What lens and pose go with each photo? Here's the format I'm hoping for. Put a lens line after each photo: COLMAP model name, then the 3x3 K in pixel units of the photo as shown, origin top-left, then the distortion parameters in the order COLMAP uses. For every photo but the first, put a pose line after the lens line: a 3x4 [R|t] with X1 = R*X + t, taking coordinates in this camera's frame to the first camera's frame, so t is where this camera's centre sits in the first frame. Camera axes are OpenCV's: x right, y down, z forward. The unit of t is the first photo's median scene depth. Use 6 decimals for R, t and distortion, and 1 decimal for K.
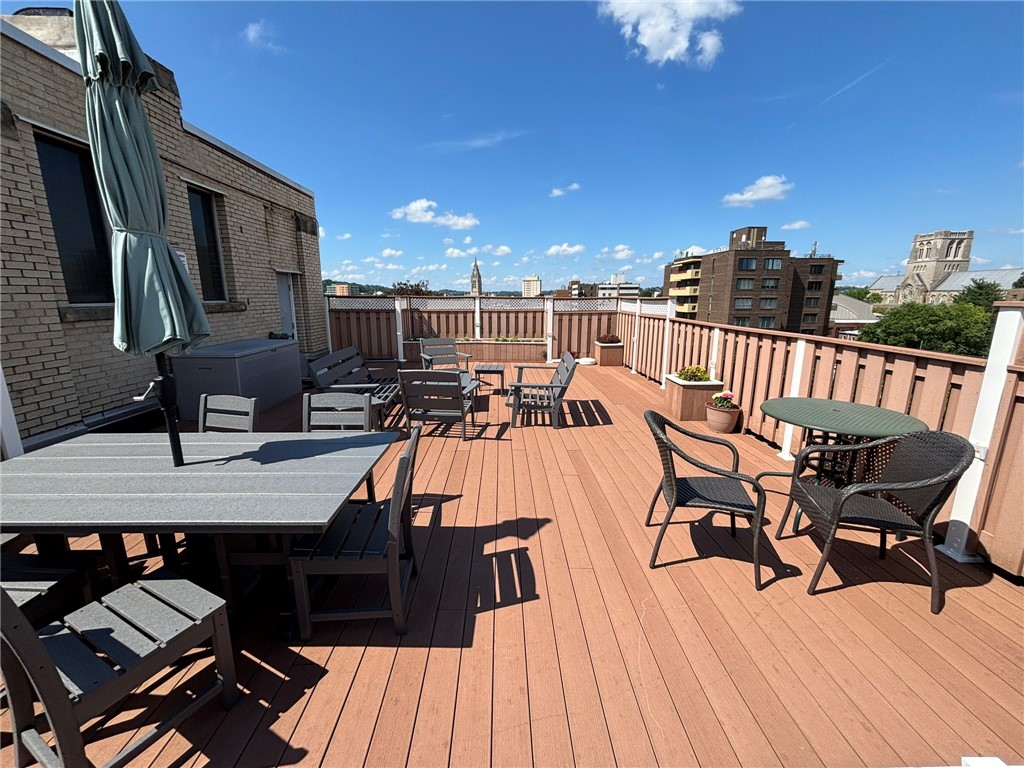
lens RADIAL K [[414.5, 0, 512.0], [0, 414.5, 384.0], [0, 0, 1]] dist [-0.000097, 0.000271]
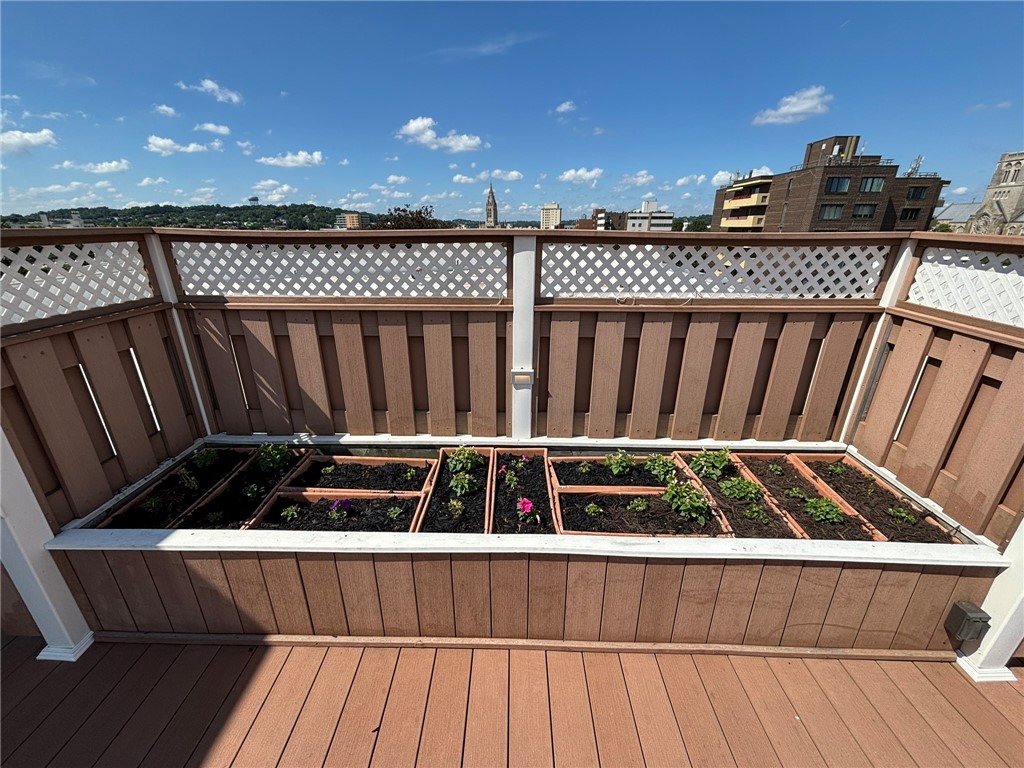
lens RADIAL K [[410.6, 0, 512.2], [0, 410.6, 381.6], [0, 0, 1]] dist [-0.006966, 0.003281]
pose [[0.999312, 0.015305, -0.033777, -0.013566], [-0.009991, 0.988292, 0.152245, -0.028747], [0.035712, -0.151803, 0.987765, 0.134432]]
